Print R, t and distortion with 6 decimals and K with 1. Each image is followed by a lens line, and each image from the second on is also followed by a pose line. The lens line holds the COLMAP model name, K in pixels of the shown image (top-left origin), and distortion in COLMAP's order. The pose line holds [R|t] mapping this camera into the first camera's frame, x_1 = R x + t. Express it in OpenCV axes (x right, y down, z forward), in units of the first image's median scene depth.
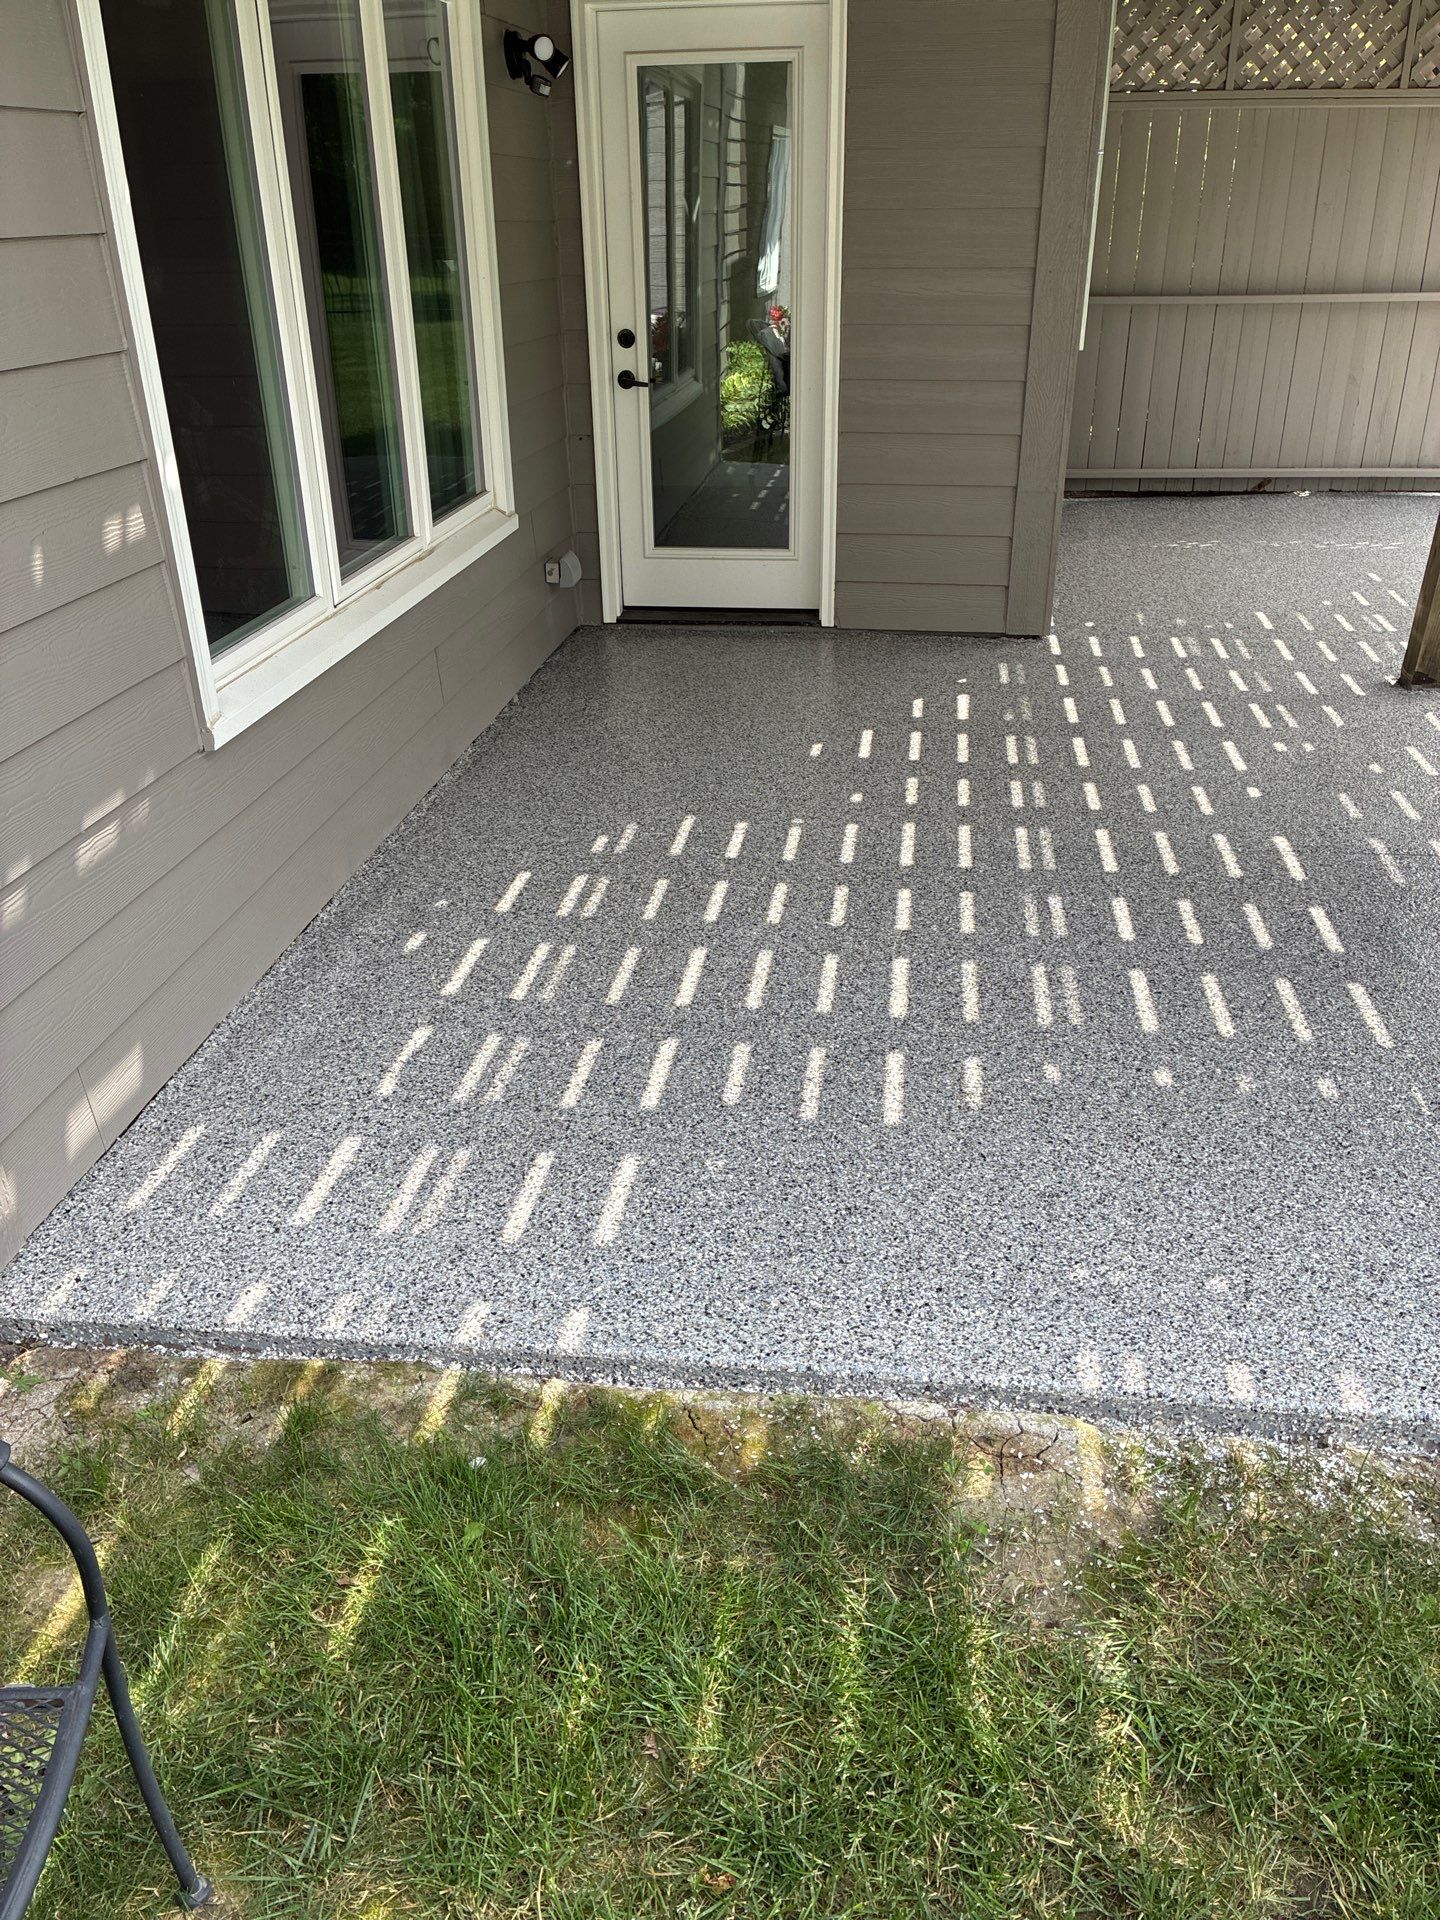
lens RADIAL K [[1453.9, 0, 716.1], [0, 1453.9, 956.4], [0, 0, 1]] dist [0.050178, -0.058941]
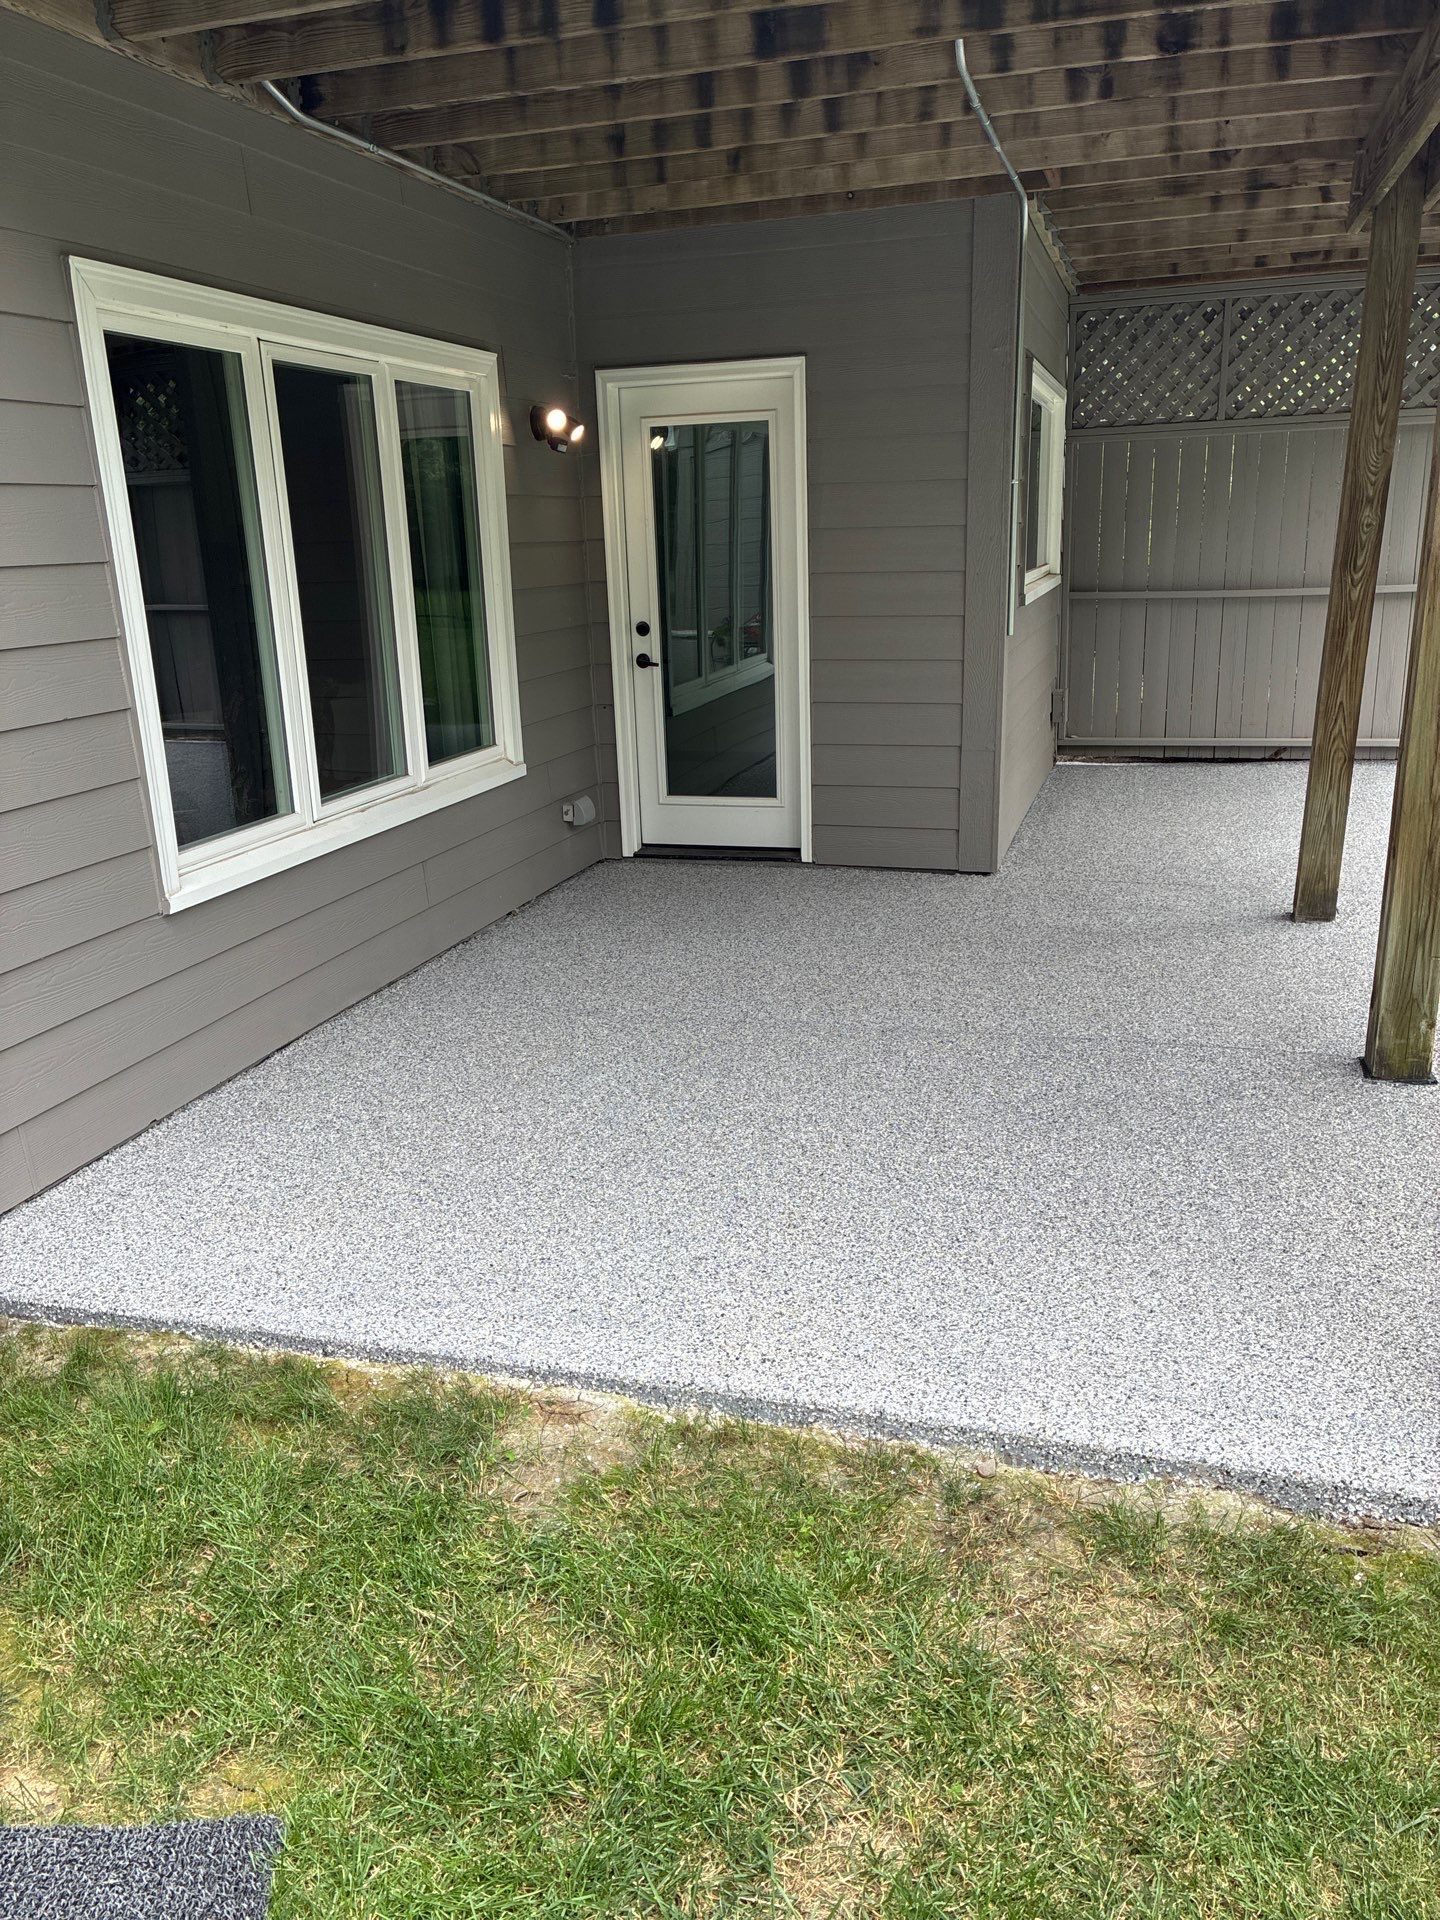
lens RADIAL K [[1453.9, 0, 718.5], [0, 1453.9, 968.6], [0, 0, 1]] dist [0.050178, -0.058941]
pose [[0.987645, 0.028265, -0.154135, 0.321473], [-0.054348, 0.984332, -0.167742, 0.094352], [0.146979, 0.174046, 0.973707, -0.206693]]
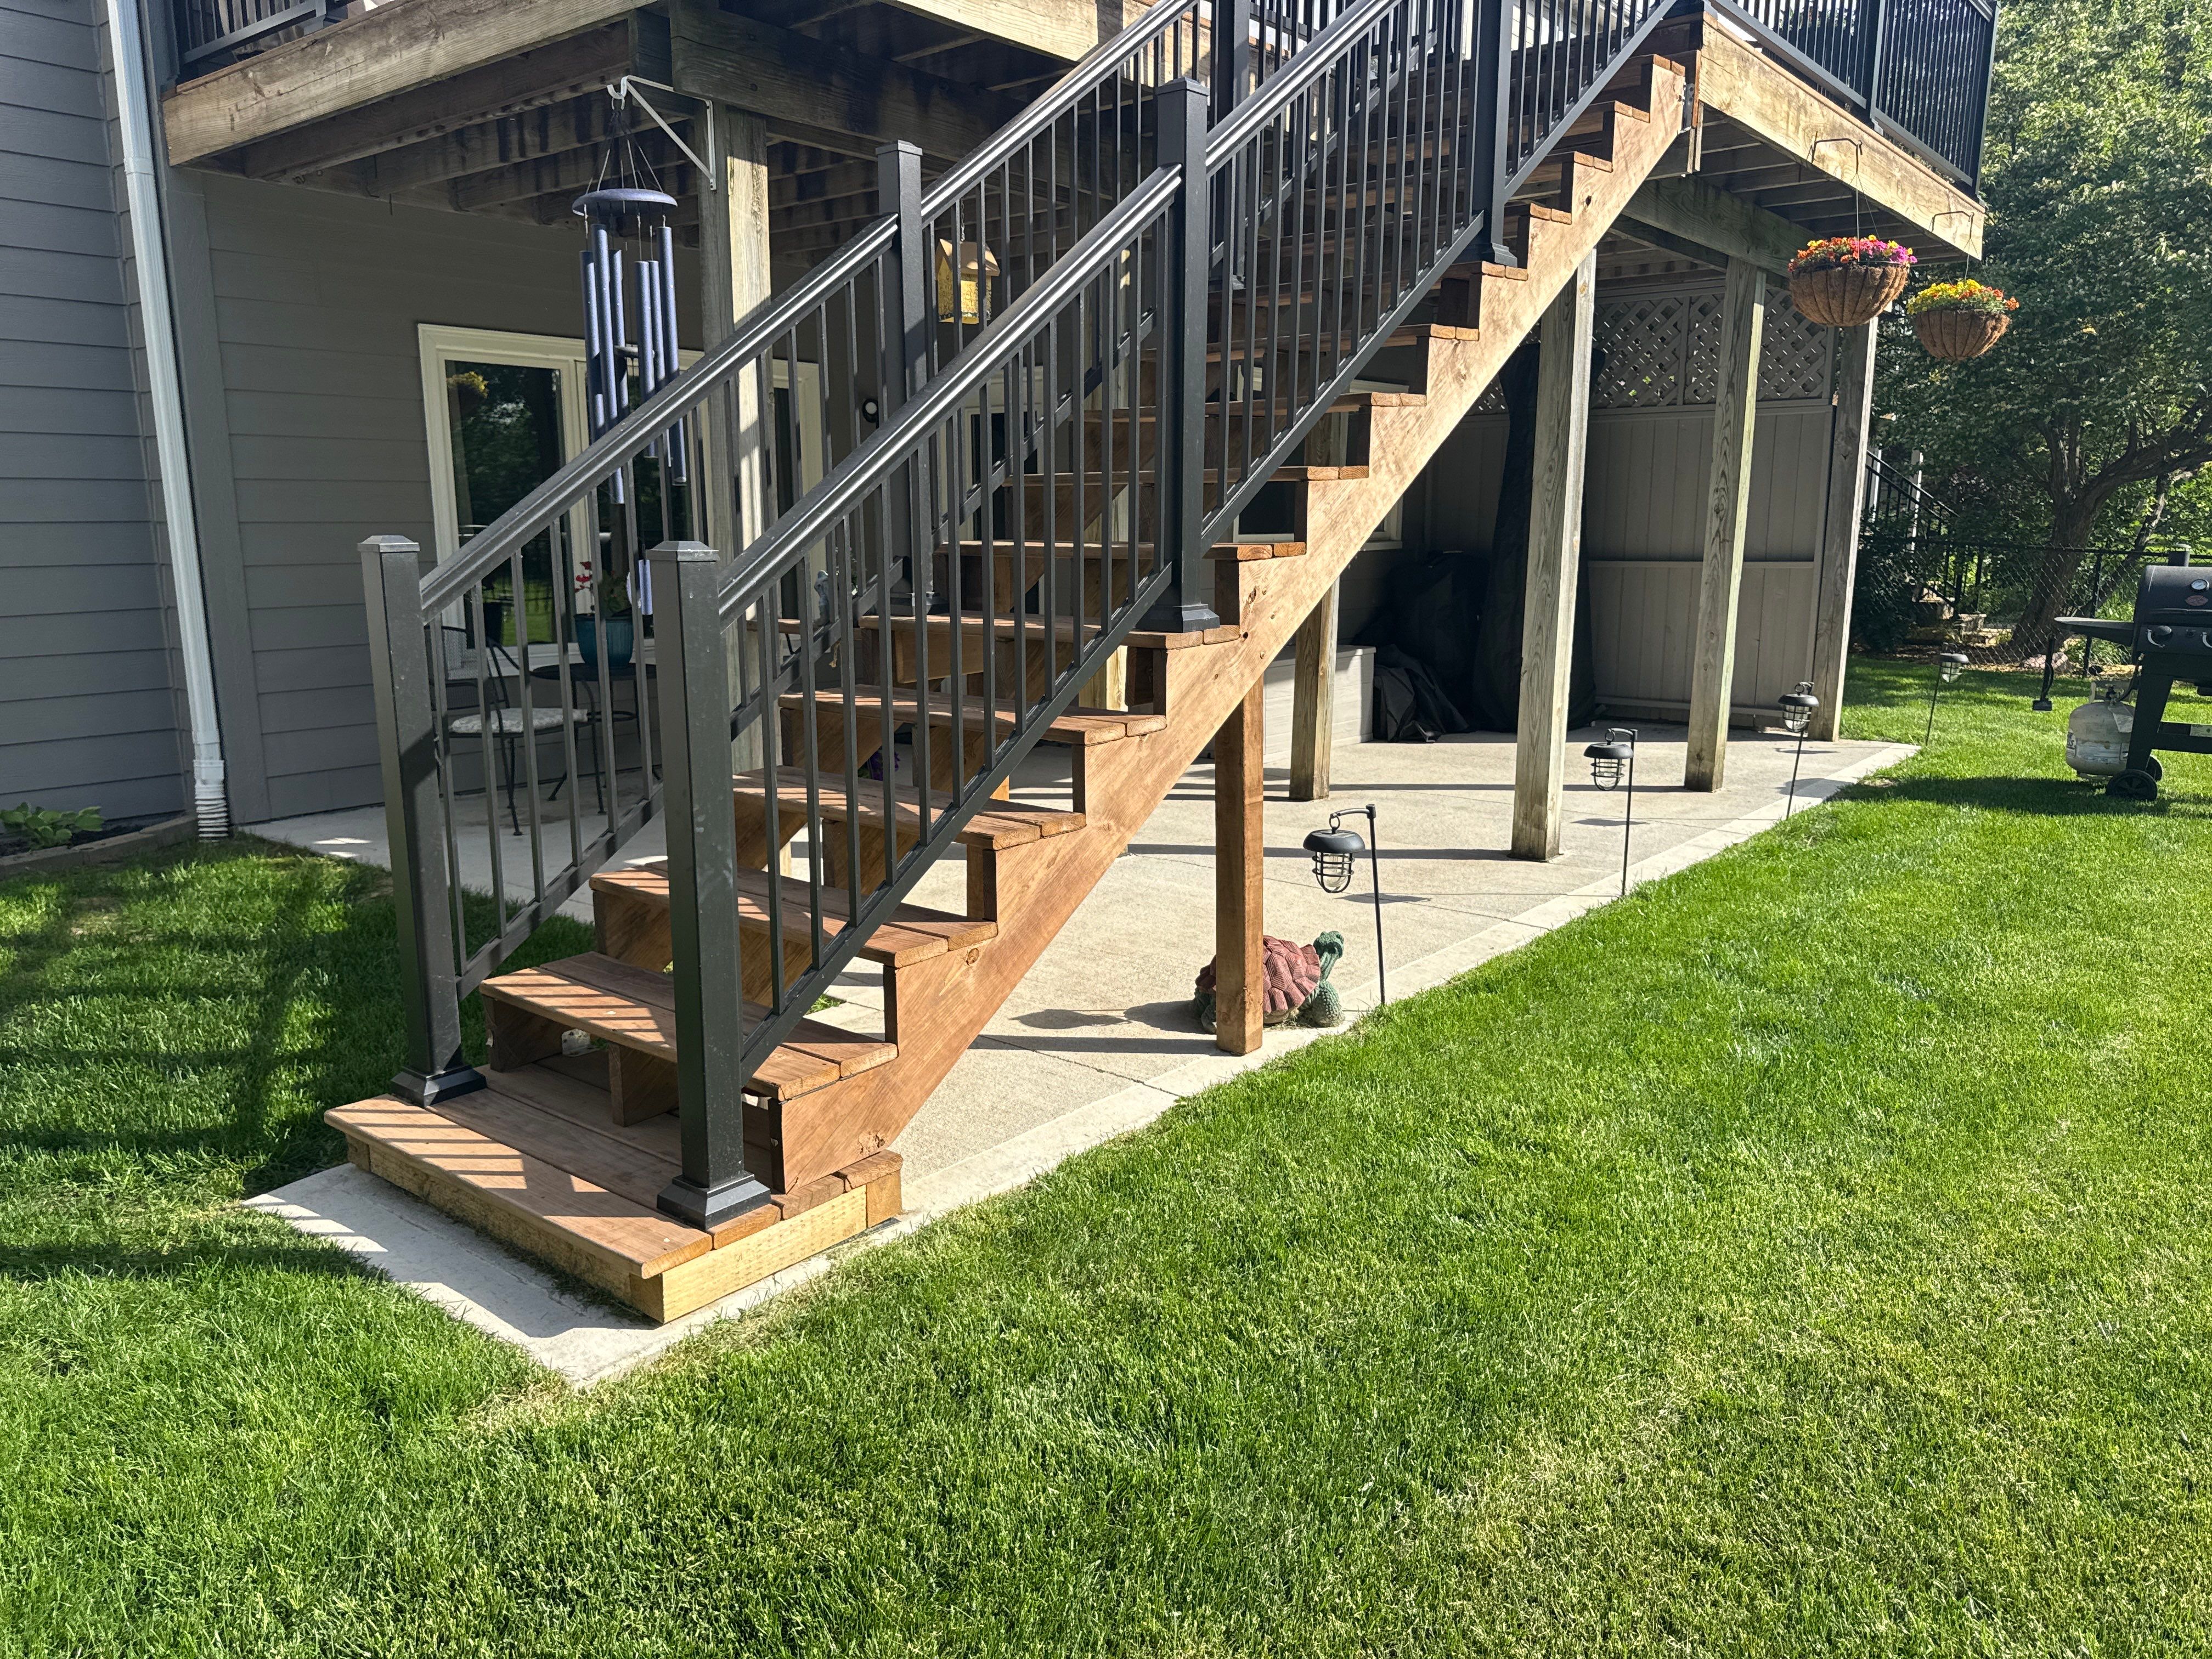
lens RADIAL K [[1568.8, 0, 1110.9], [0, 1568.8, 818.9], [0, 0, 1]] dist [0.019581, -0.004907]
pose [[0.852847, 0.115866, -0.509144, 1.644027], [-0.250170, 0.946543, -0.203644, 0.276721], [0.458331, 0.301050, 0.836242, -0.491689]]
